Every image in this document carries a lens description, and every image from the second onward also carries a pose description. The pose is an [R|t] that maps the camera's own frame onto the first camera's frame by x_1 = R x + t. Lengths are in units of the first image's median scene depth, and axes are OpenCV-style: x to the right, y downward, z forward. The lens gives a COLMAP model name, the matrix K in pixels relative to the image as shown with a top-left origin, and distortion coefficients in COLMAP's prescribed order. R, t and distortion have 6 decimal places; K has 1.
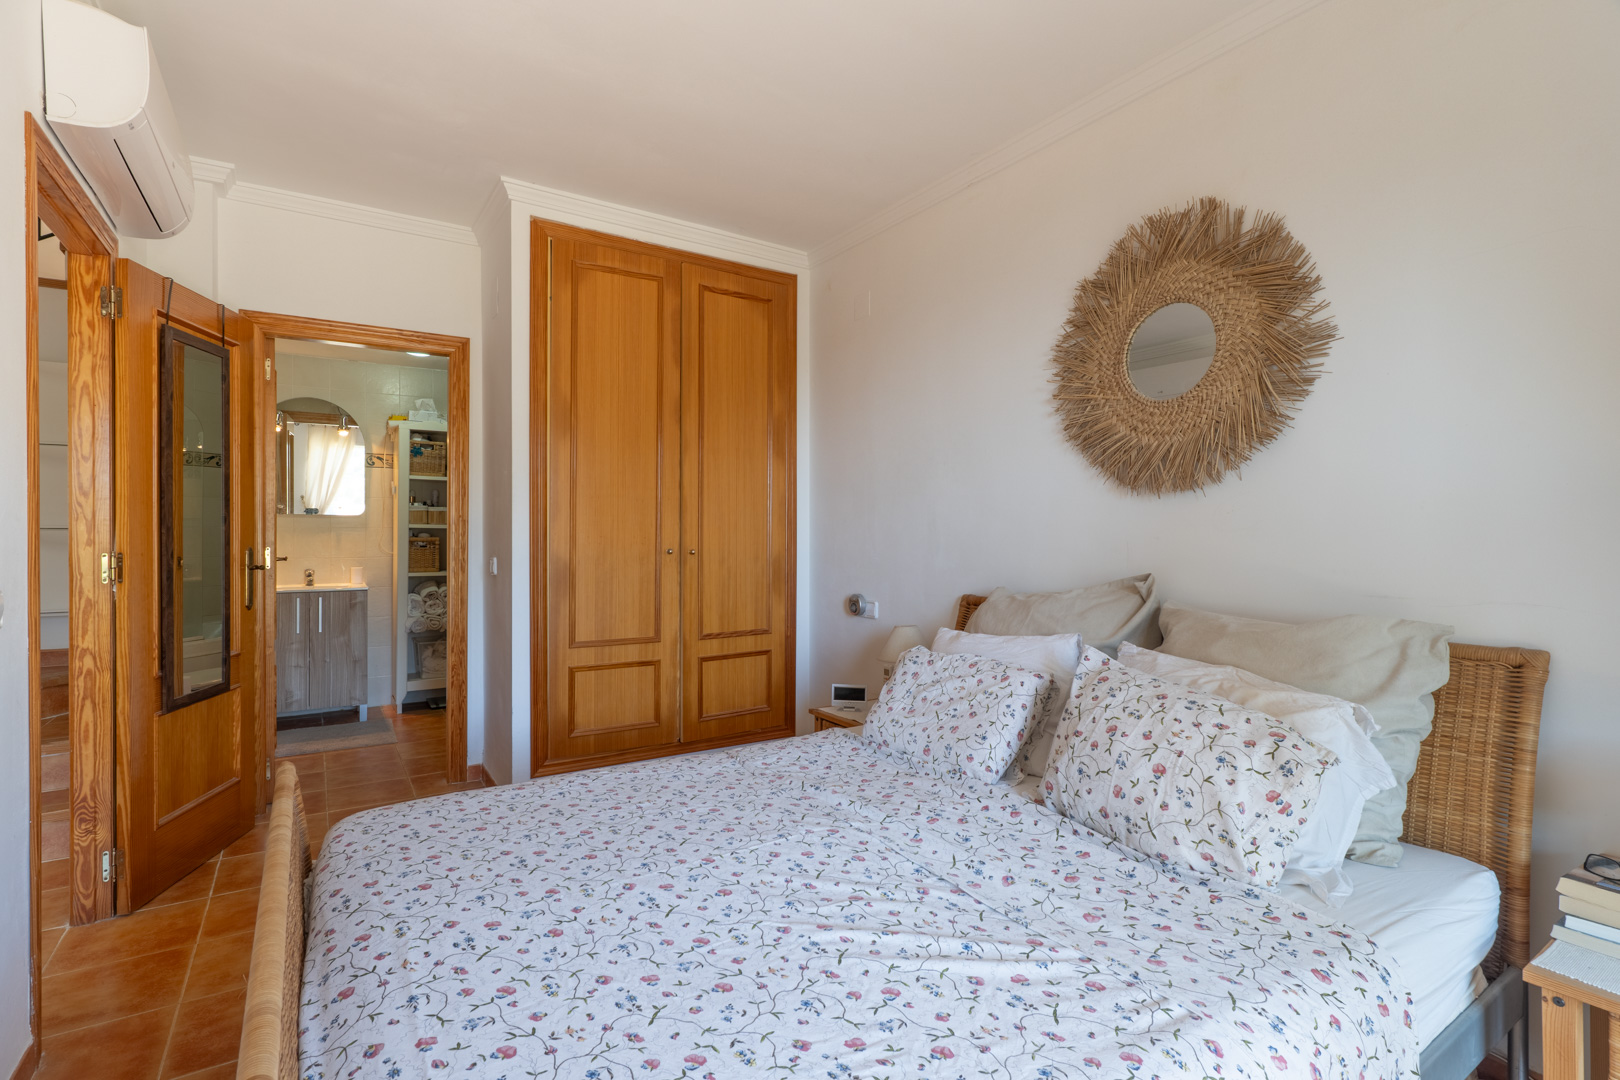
lens RADIAL K [[777.4, 0, 809.2], [0, 777.4, 527.0], [0, 0, 1]] dist [-0.000984, -0.000226]
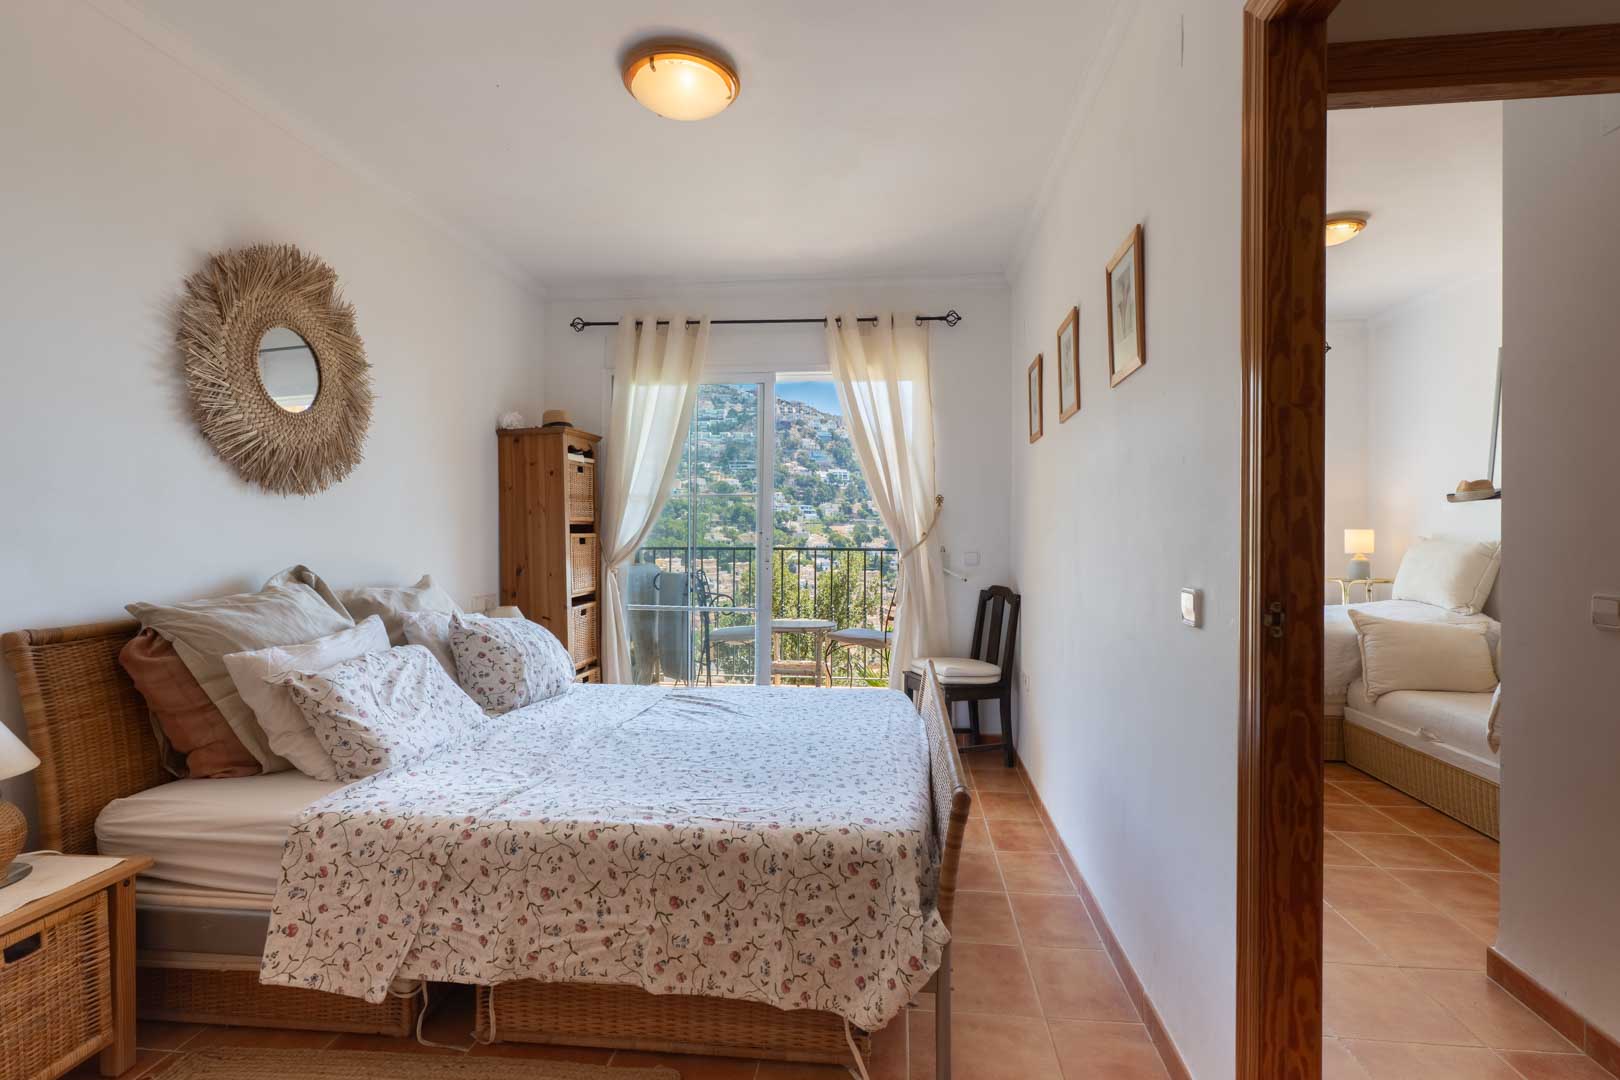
lens RADIAL K [[782.7, 0, 822.7], [0, 782.7, 532.7], [0, 0, 1]] dist [-0.001540, 0.000115]
pose [[-0.784548, -0.007681, 0.620020, -1.153442], [-0.009376, 0.999956, 0.000523, 0.005777], [-0.619997, -0.005403, -0.784586, 1.889104]]
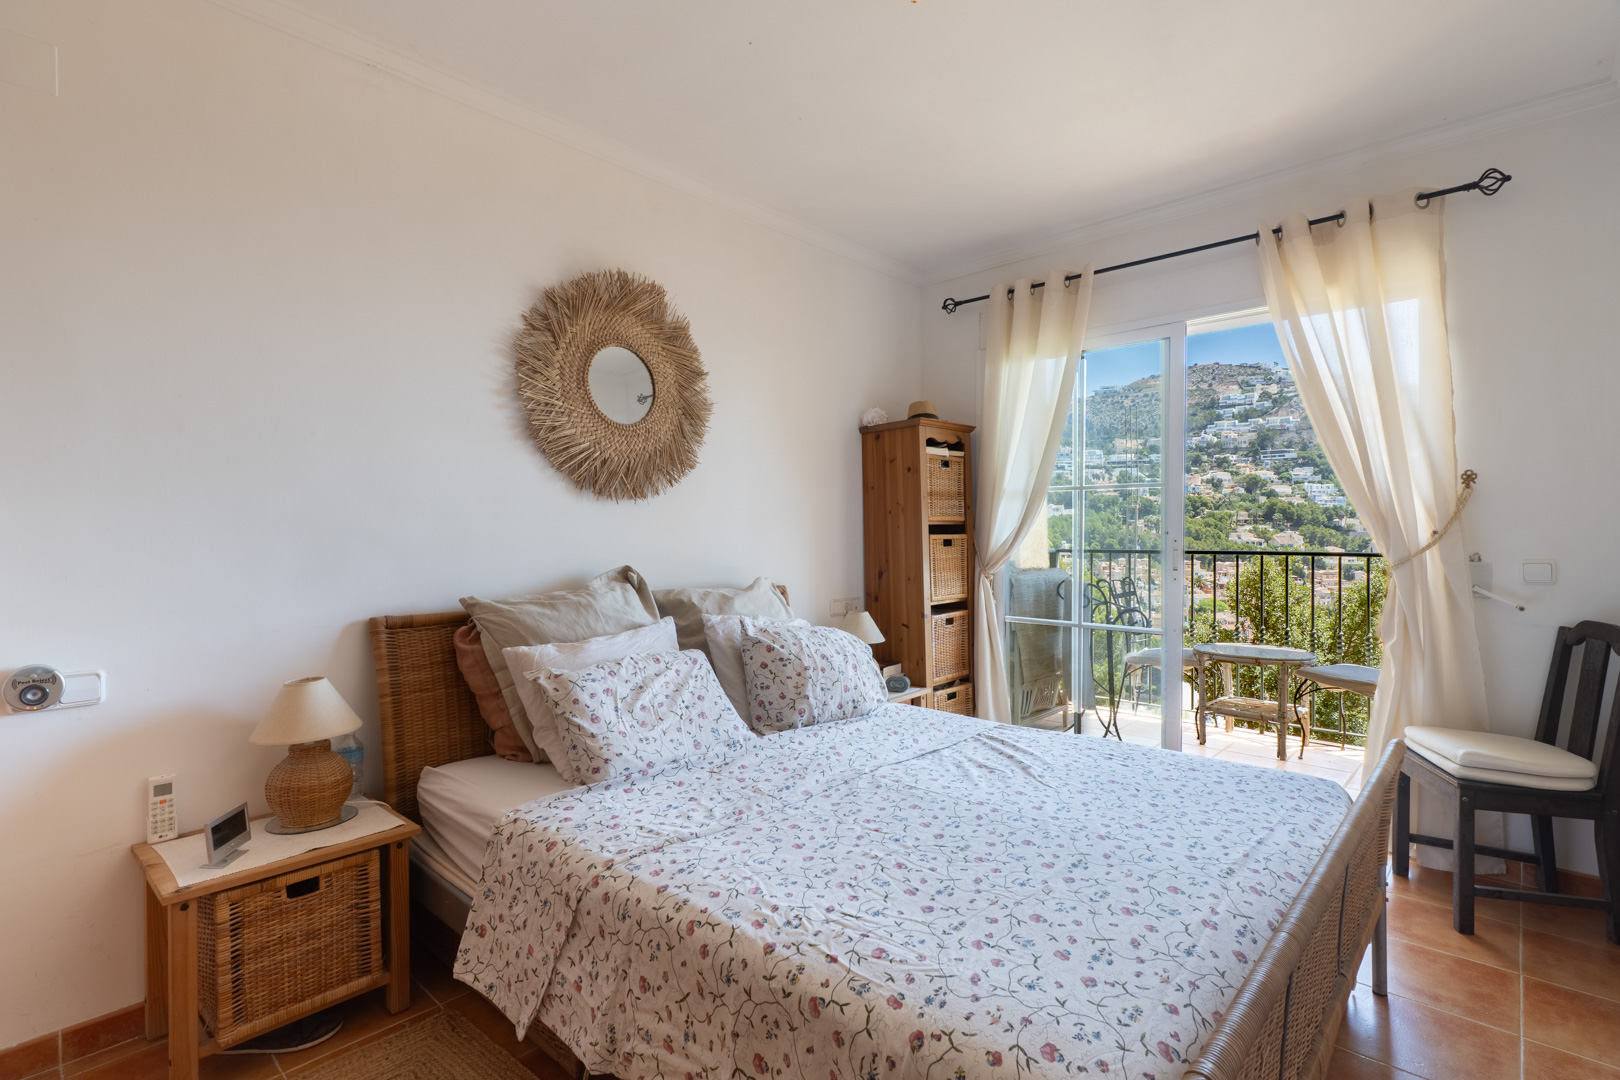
lens RADIAL K [[769.6, 0, 808.4], [0, 769.6, 535.9], [0, 0, 1]] dist [-0.000103, 0.001194]
pose [[-0.247157, -0.007595, 0.968946, -1.063687], [-0.001566, 0.999971, 0.007439, 0.004571], [-0.968974, 0.000321, -0.247162, 1.357536]]
